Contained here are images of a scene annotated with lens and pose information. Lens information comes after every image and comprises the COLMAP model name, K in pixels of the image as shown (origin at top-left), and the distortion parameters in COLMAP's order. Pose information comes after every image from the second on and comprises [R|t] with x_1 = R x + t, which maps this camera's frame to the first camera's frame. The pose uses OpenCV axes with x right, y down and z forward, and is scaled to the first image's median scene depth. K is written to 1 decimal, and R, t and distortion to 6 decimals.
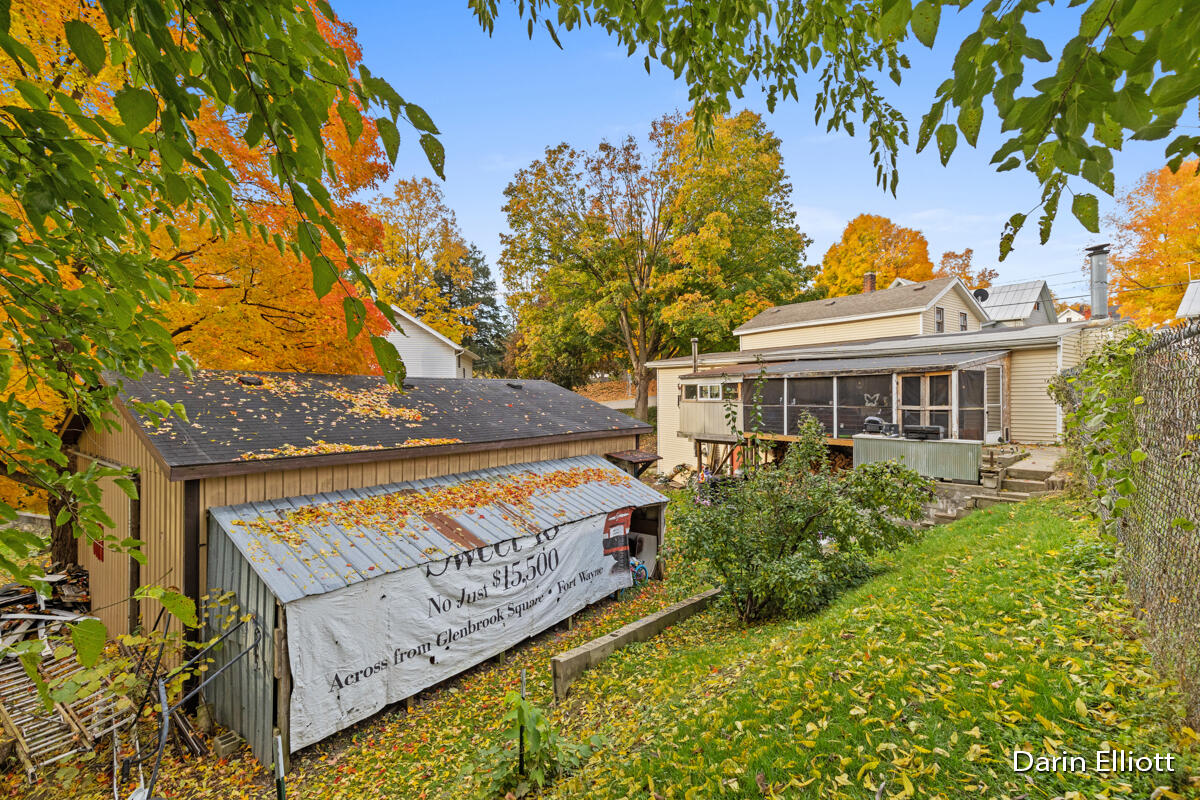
lens RADIAL K [[558.1, 0, 602.1], [0, 558.1, 384.7], [0, 0, 1]] dist [0.000869, -0.000309]
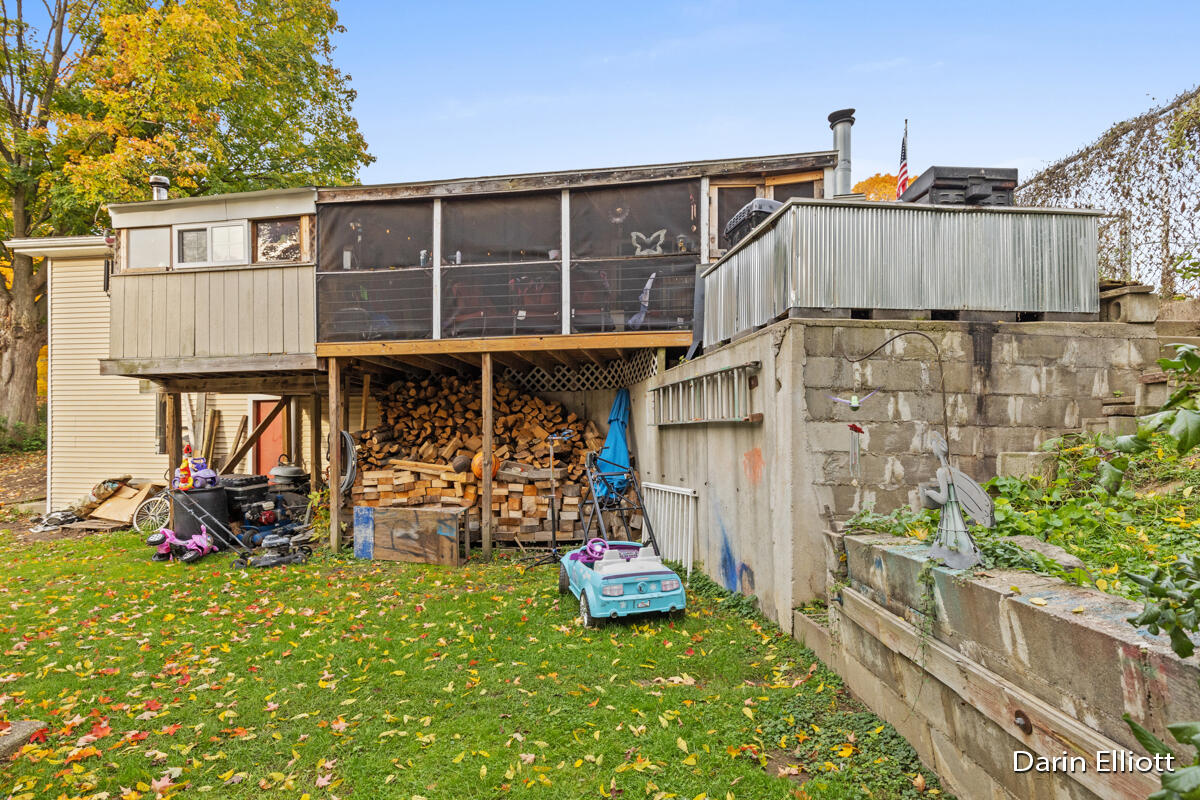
lens RADIAL K [[572.7, 0, 601.9], [0, 572.7, 441.6], [0, 0, 1]] dist [-0.001033, -0.000272]
pose [[0.677184, 0.000945, 0.735813, 0.098185], [0.000588, 0.999998, -0.001826, 0.159647], [-0.735814, 0.001669, 0.677182, 0.604209]]
